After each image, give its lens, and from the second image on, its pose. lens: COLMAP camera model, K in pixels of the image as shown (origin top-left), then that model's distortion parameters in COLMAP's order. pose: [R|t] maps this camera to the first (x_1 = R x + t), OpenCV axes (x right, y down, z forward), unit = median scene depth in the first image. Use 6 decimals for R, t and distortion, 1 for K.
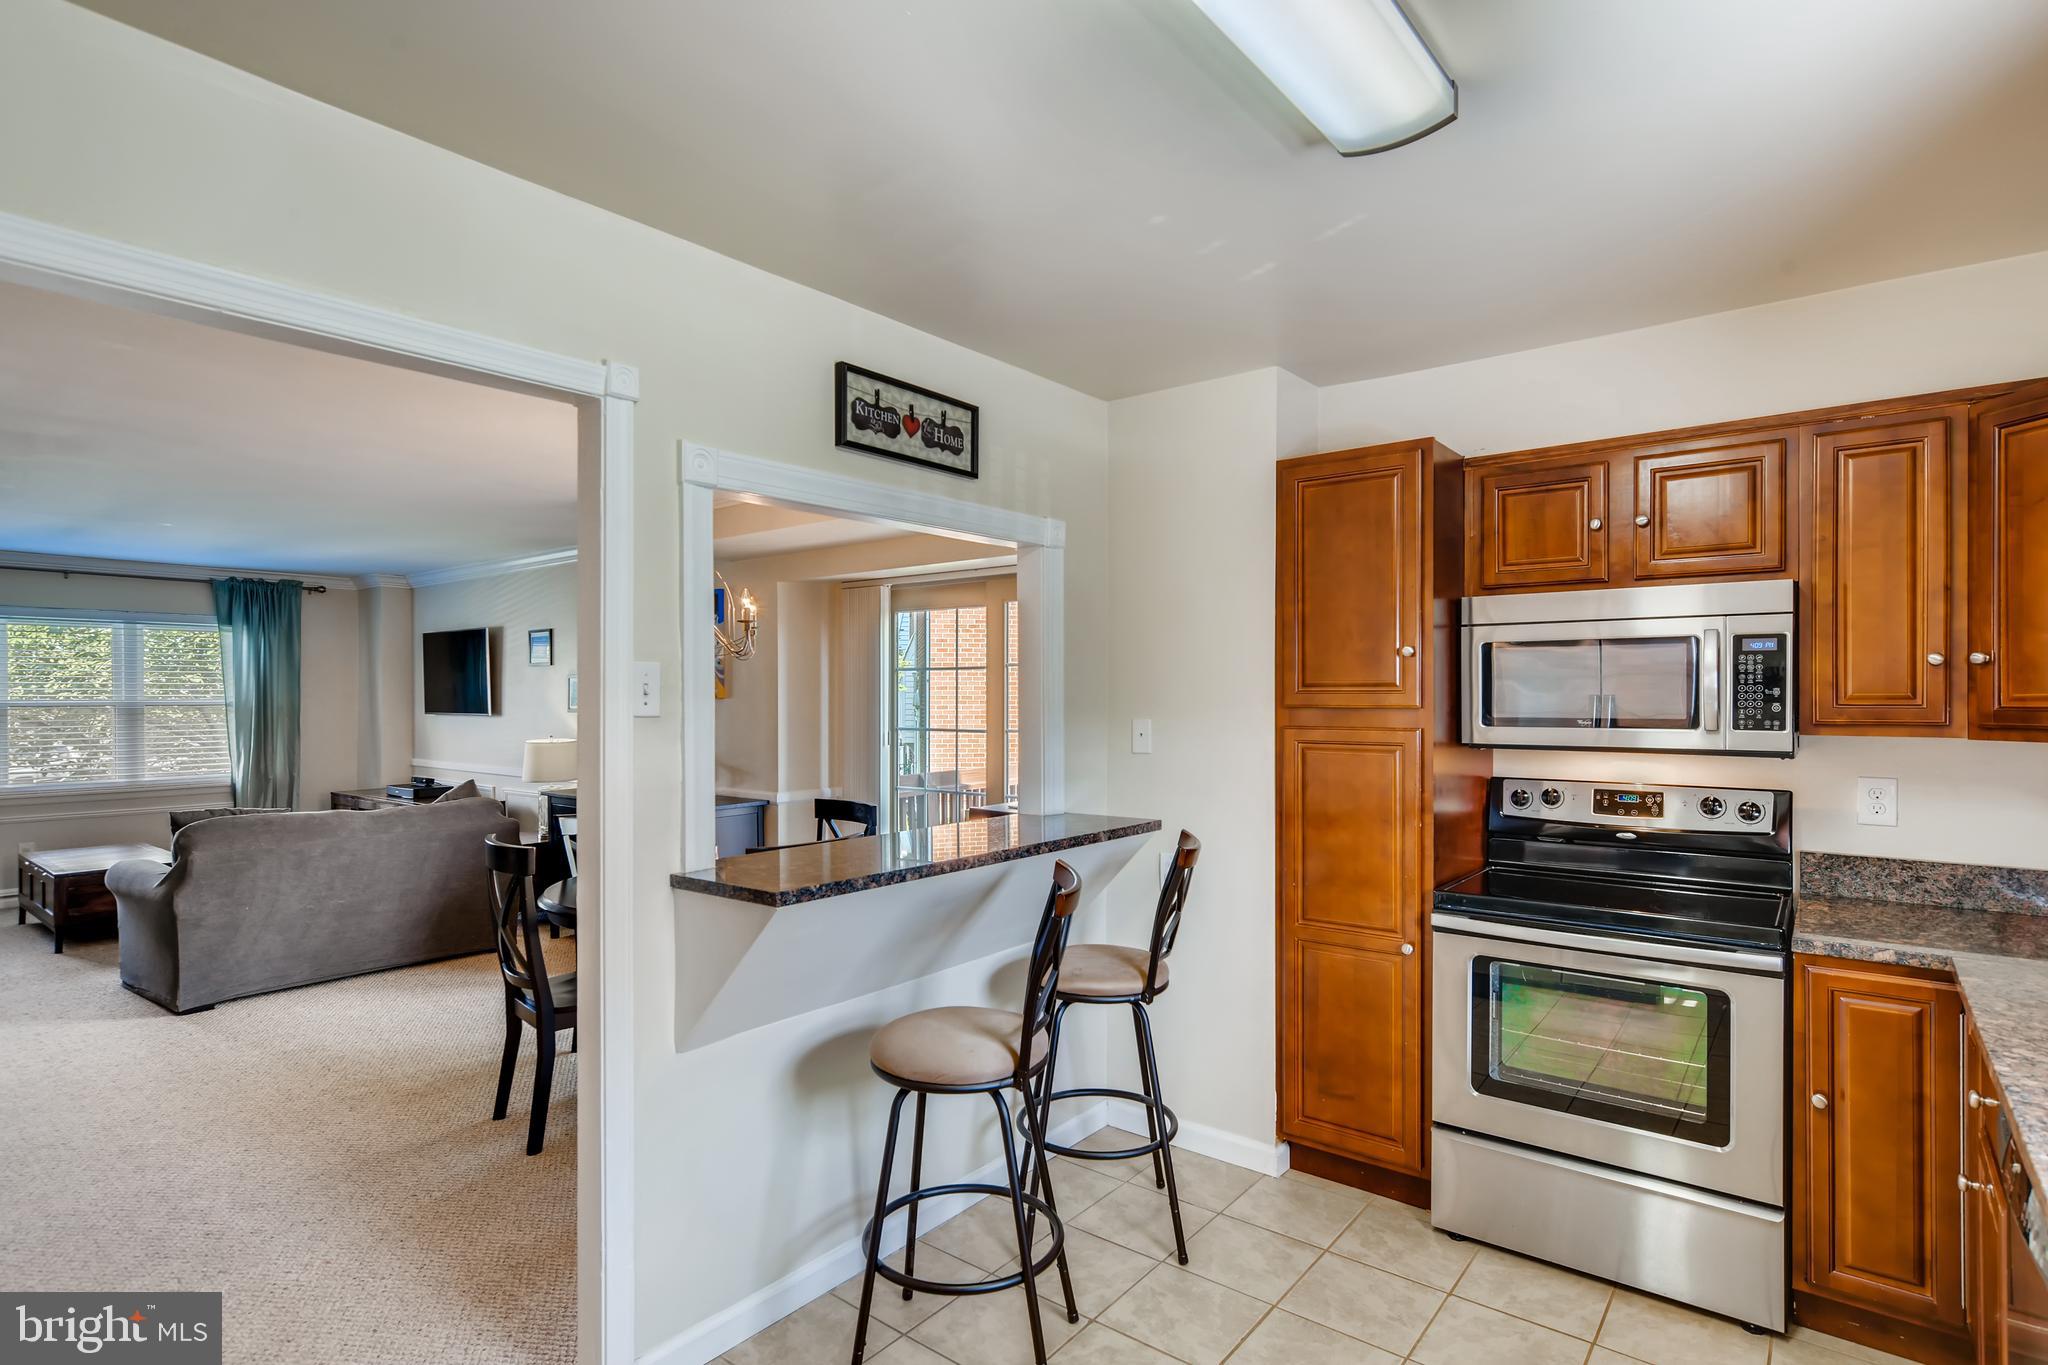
lens RADIAL K [[1037.4, 0, 1024.1], [0, 1037.4, 680.5], [0, 0, 1]] dist [-0.005006, 0.003467]
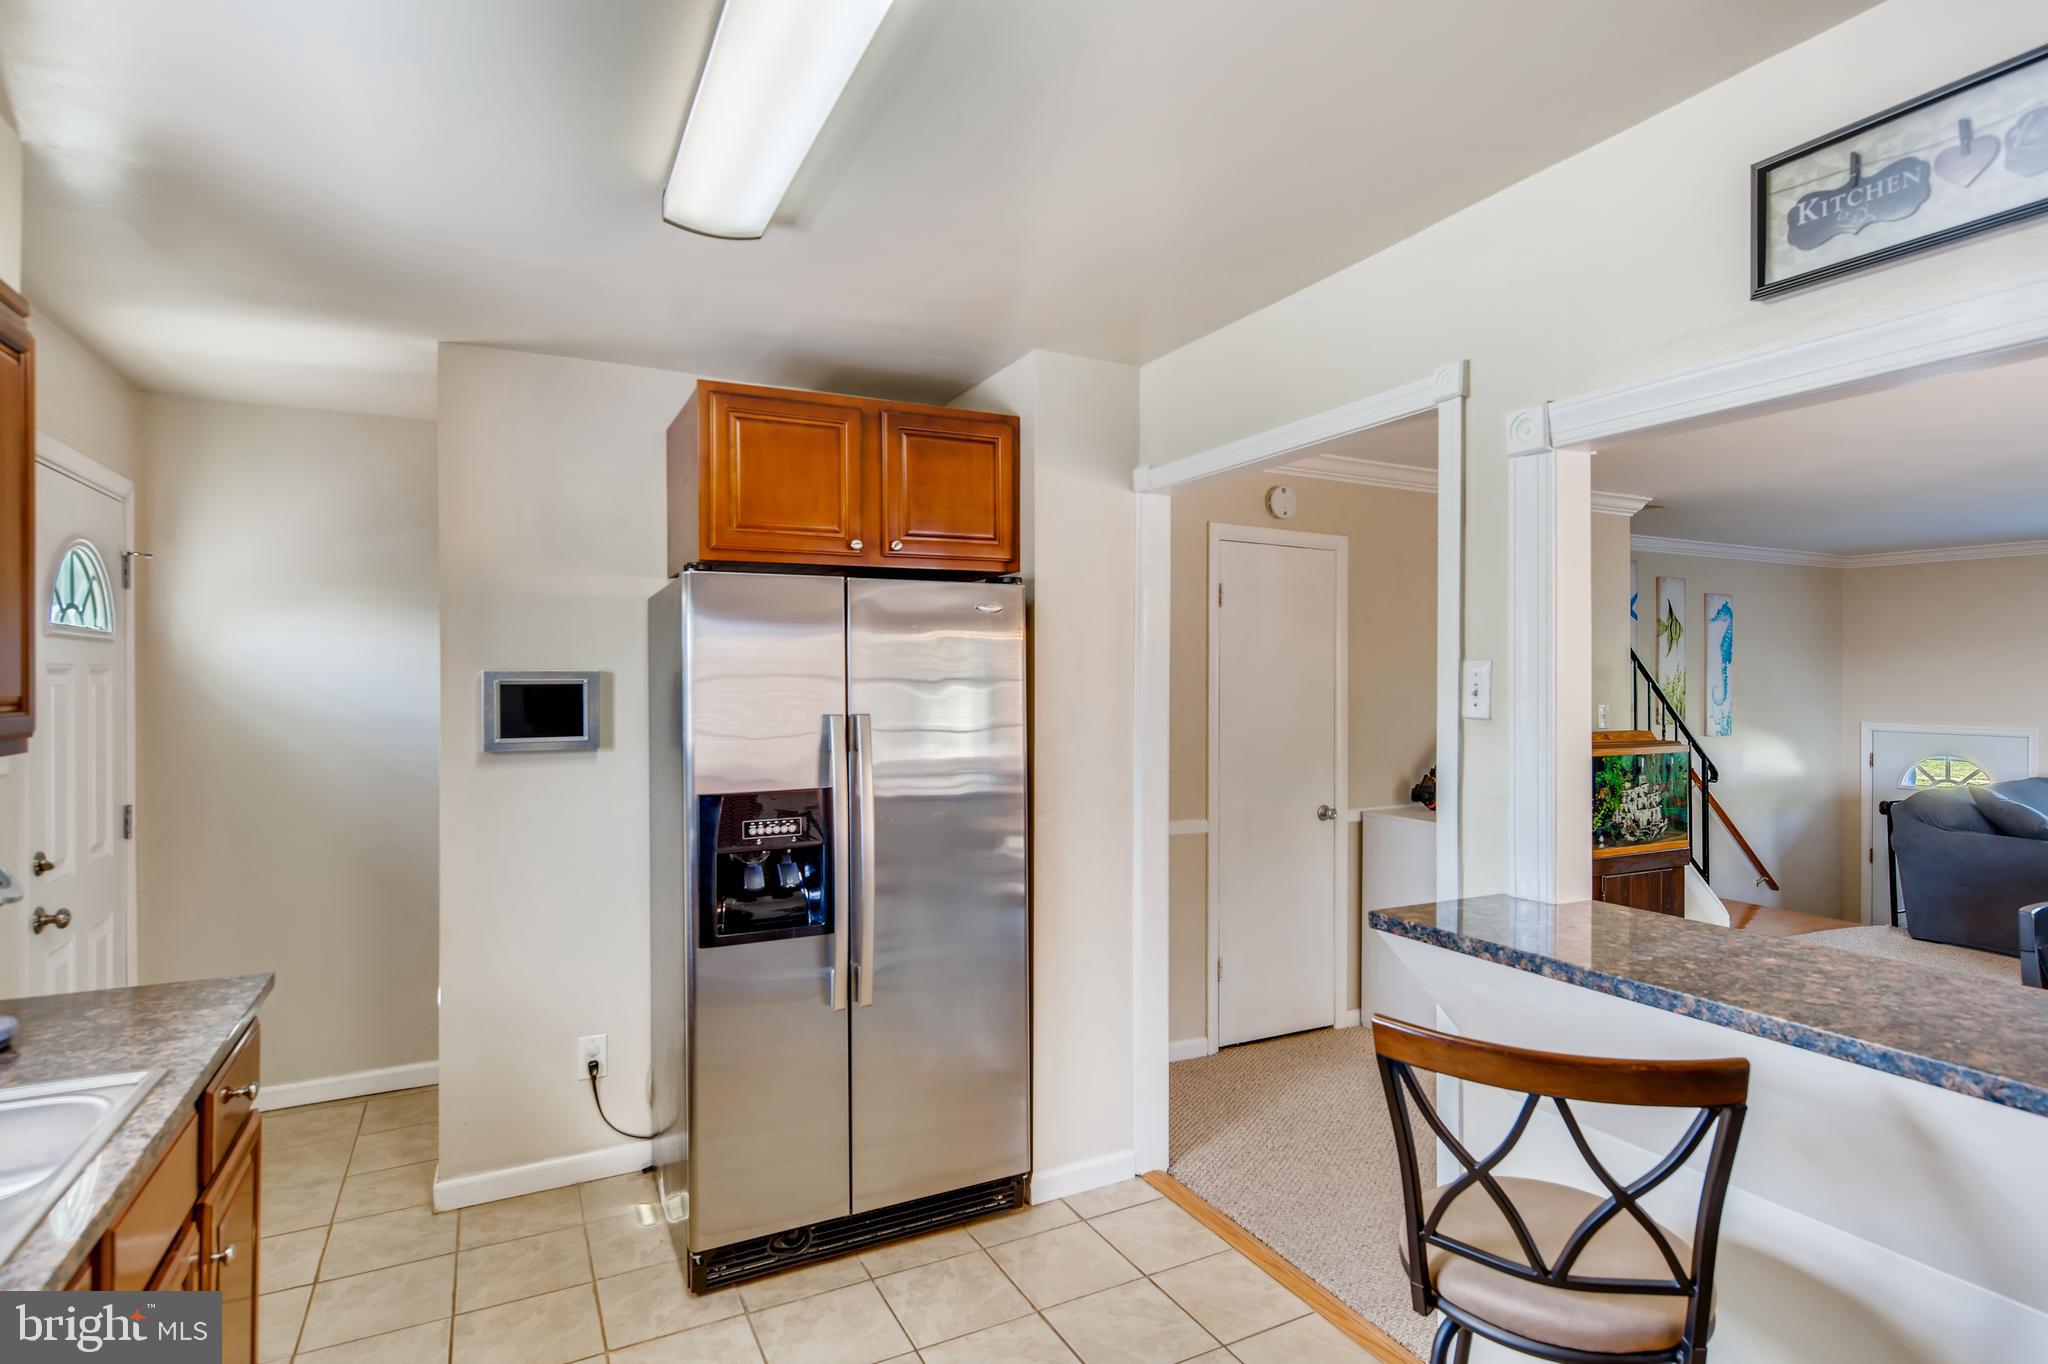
lens RADIAL K [[1037.4, 0, 1022.5], [0, 1037.4, 689.5], [0, 0, 1]] dist [-0.005006, 0.003467]
pose [[-0.419809, 0.009472, -0.907563, 0.886844], [0.017218, 0.999849, 0.002471, -0.004706], [0.907449, -0.014589, -0.419909, 1.328758]]
